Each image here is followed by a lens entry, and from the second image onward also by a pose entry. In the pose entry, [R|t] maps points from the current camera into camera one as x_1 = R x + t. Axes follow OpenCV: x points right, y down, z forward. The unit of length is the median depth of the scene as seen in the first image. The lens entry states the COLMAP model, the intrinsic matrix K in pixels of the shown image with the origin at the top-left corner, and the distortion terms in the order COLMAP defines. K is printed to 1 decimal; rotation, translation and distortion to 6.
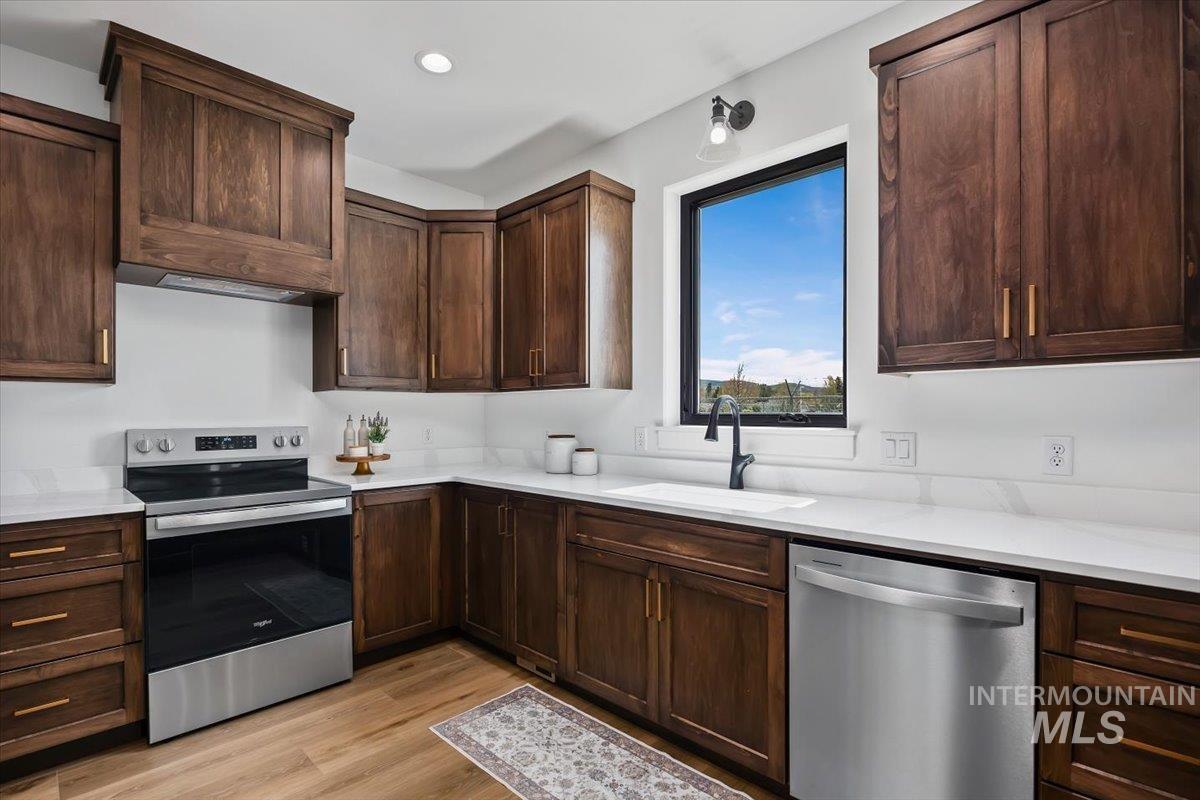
lens RADIAL K [[576.6, 0, 581.6], [0, 576.6, 408.3], [0, 0, 1]] dist [-0.000934, -0.001556]
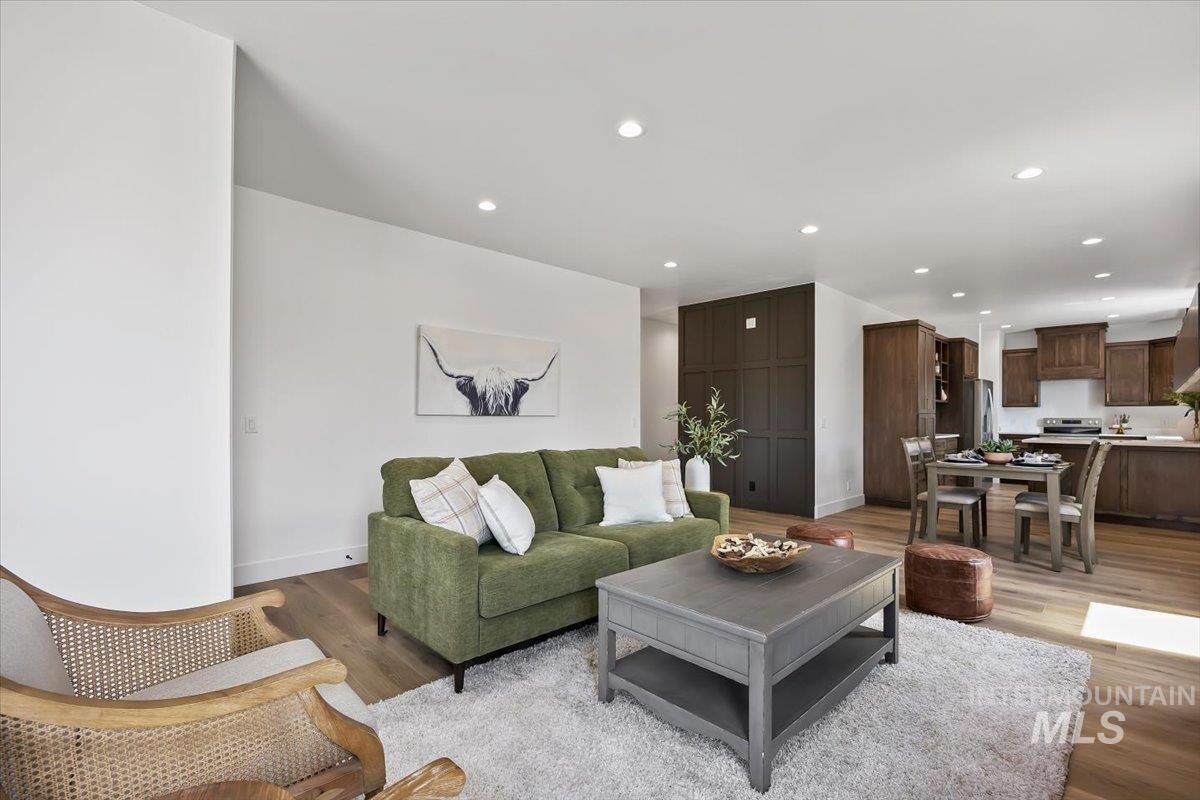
lens RADIAL K [[513.7, 0, 616.4], [0, 513.7, 415.5], [0, 0, 1]] dist [0.008621, -0.000177]
pose [[-0.023628, -0.004260, -0.999712, 2.854844], [0.000716, 0.999991, -0.004278, 0.033453], [0.999721, -0.000817, -0.023625, -1.889830]]
